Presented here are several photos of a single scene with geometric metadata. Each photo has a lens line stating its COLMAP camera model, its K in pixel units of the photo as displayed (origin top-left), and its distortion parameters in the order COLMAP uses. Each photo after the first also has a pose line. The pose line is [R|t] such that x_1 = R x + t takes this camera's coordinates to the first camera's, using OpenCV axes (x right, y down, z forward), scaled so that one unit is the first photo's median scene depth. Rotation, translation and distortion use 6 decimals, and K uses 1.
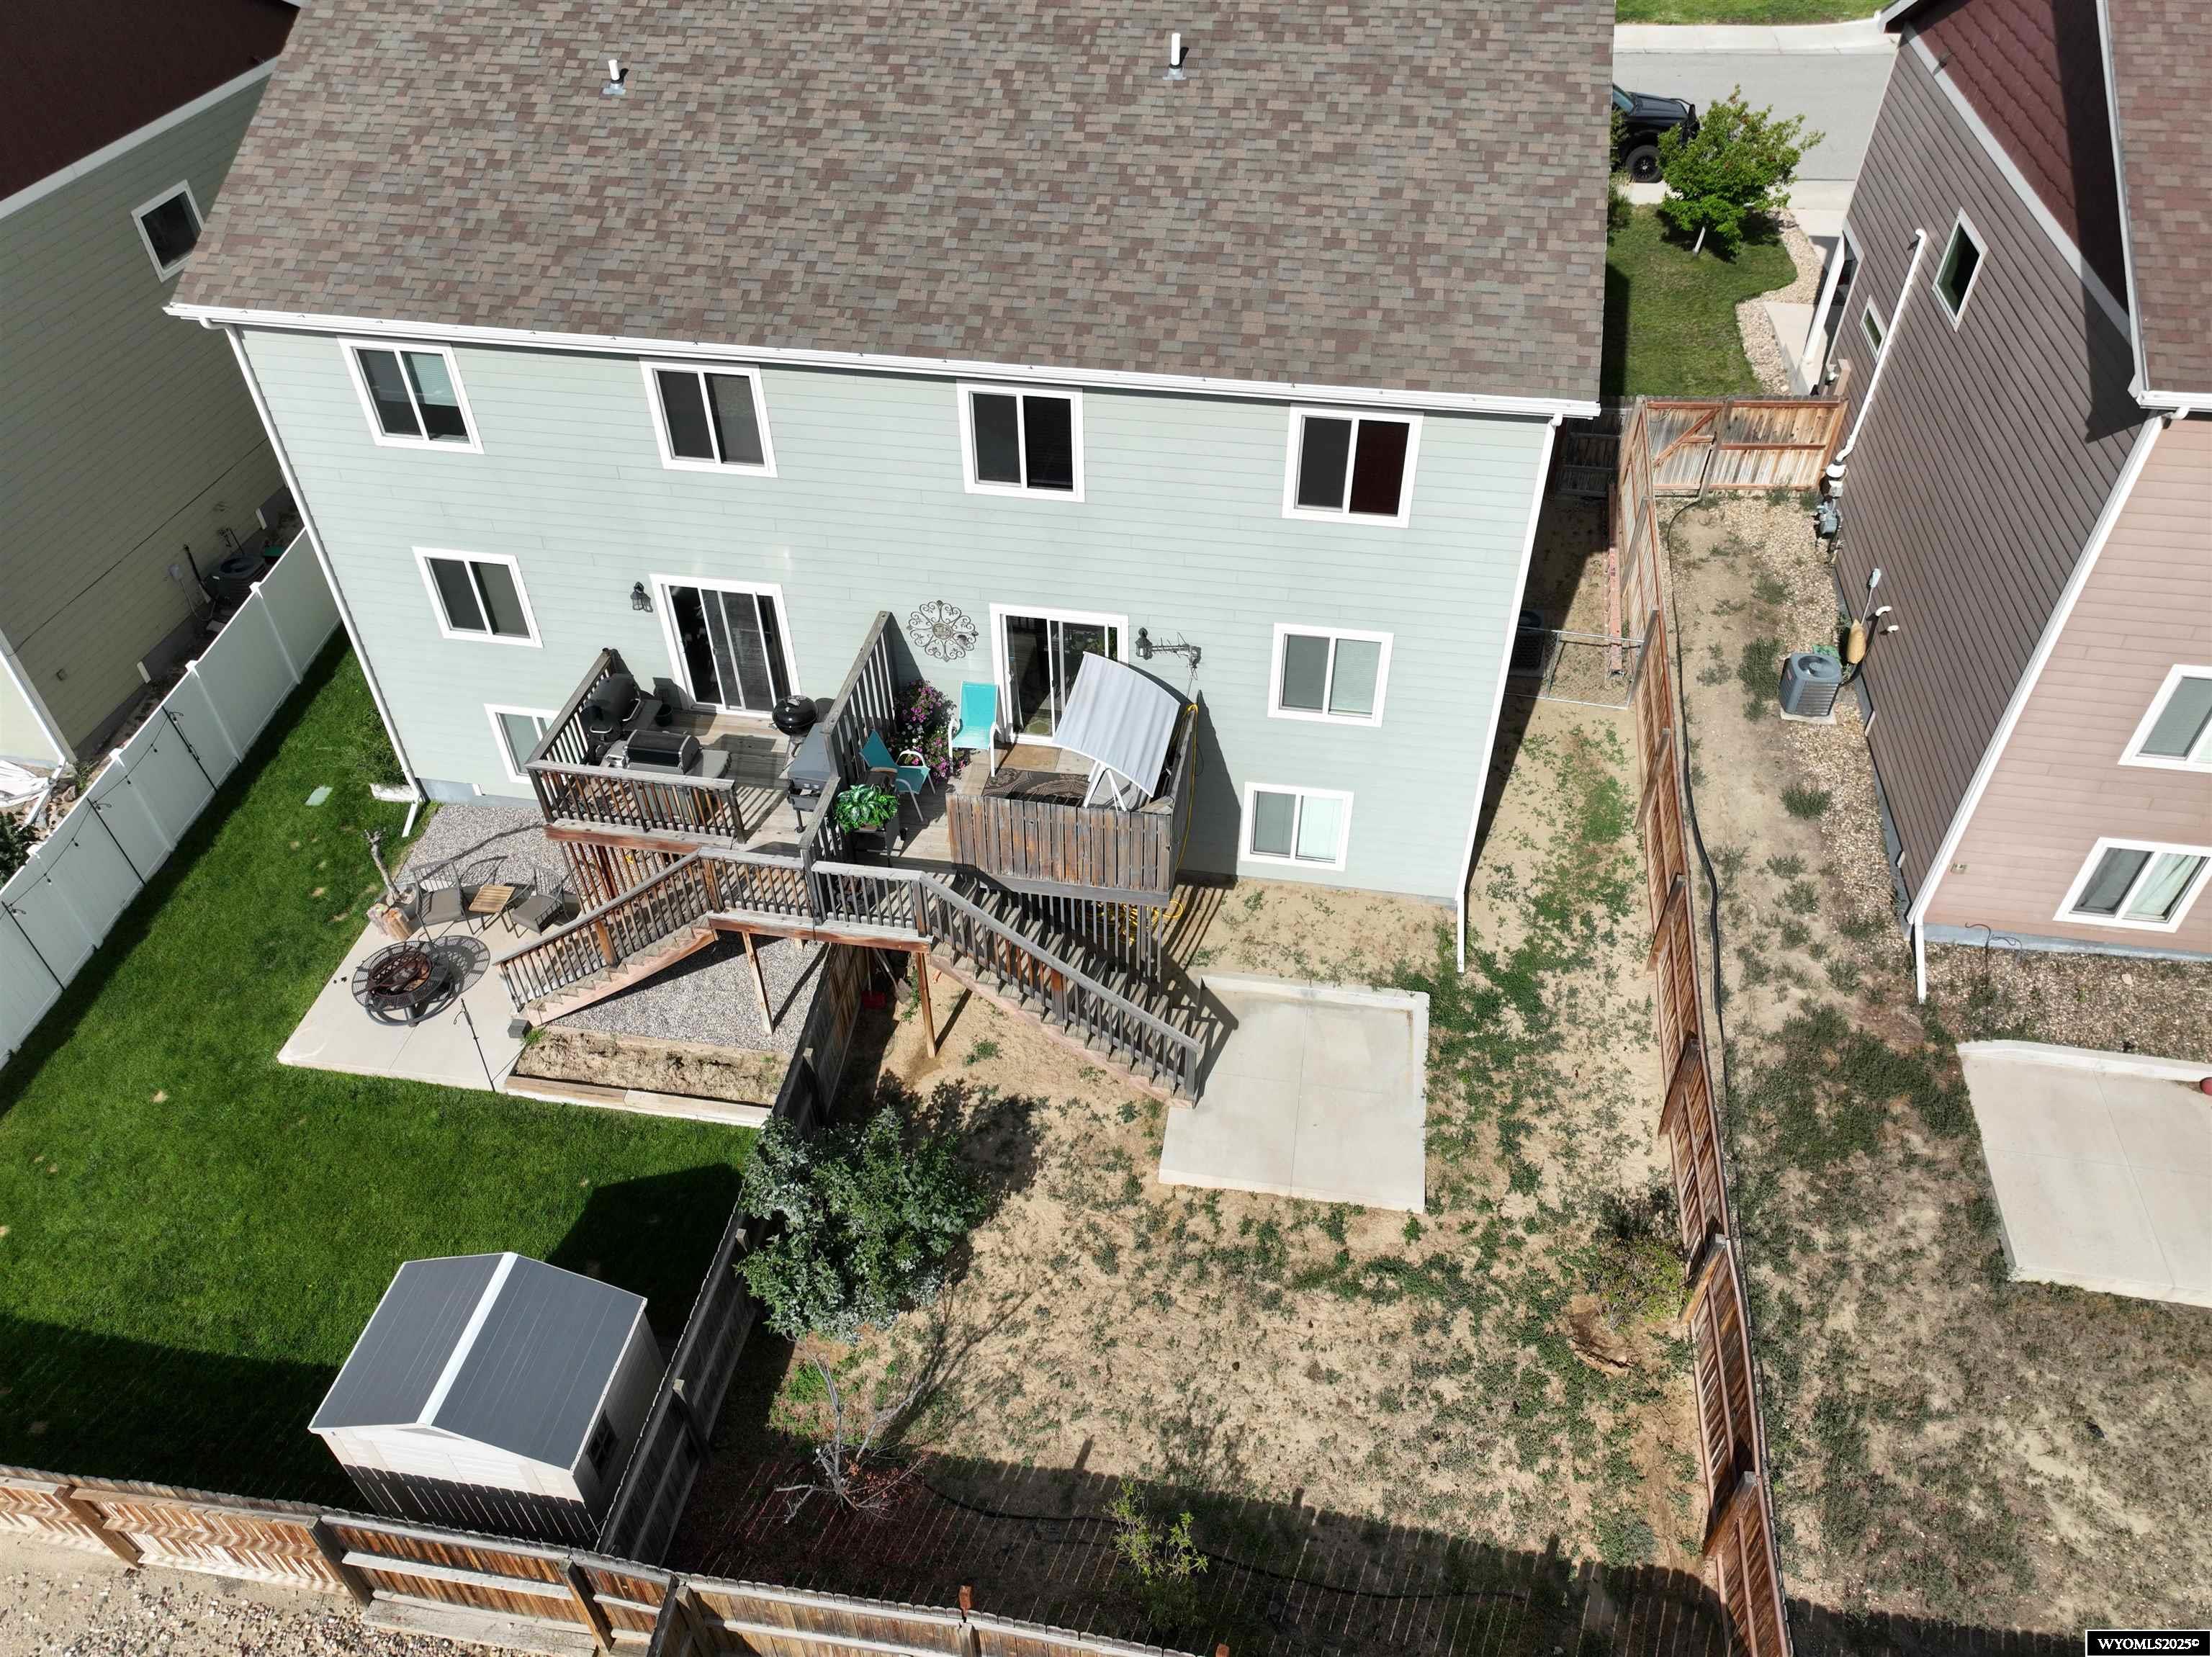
lens RADIAL K [[1530.5, 0, 1105.9], [0, 1530.5, 826.8], [0, 0, 1]] dist [0.012999, 0.007020]
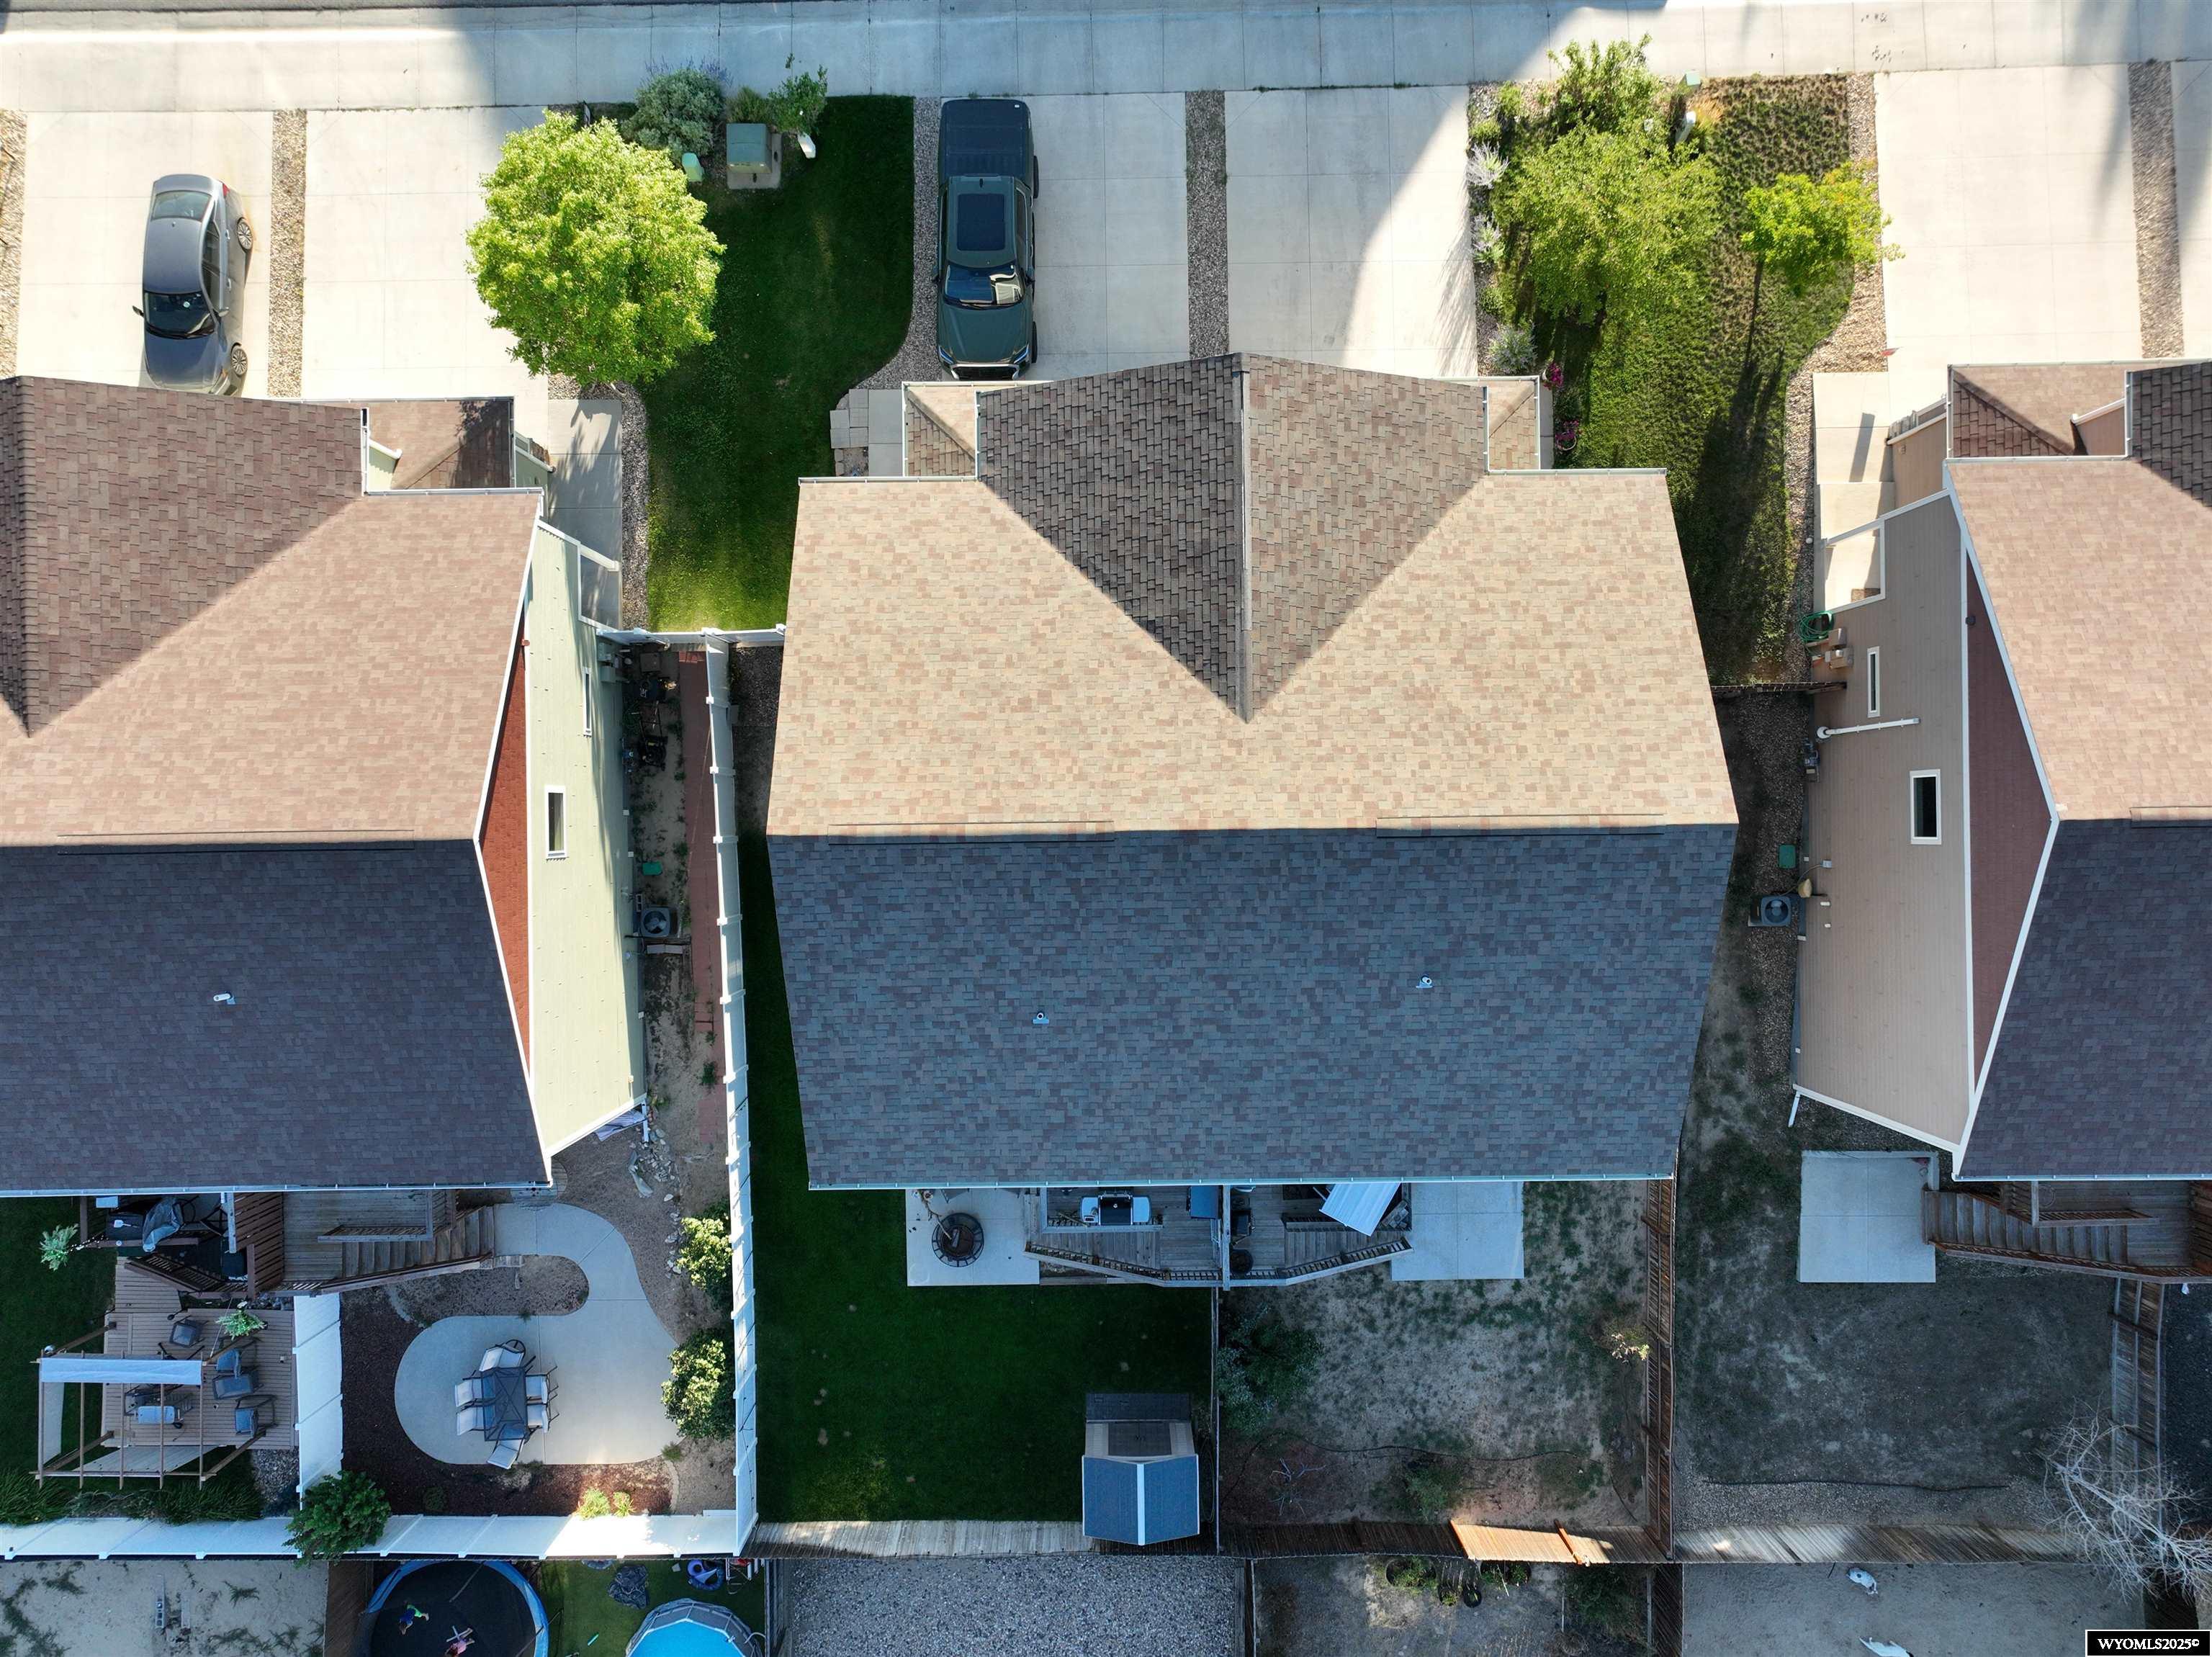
lens RADIAL K [[1530.5, 0, 1105.9], [0, 1530.5, 834.7], [0, 0, 1]] dist [0.012999, 0.007020]
pose [[0.983641, -0.180086, 0.004479, -0.242728], [0.117530, 0.660402, 0.741657, -1.740923], [-0.136520, -0.728998, 0.670764, 0.146765]]
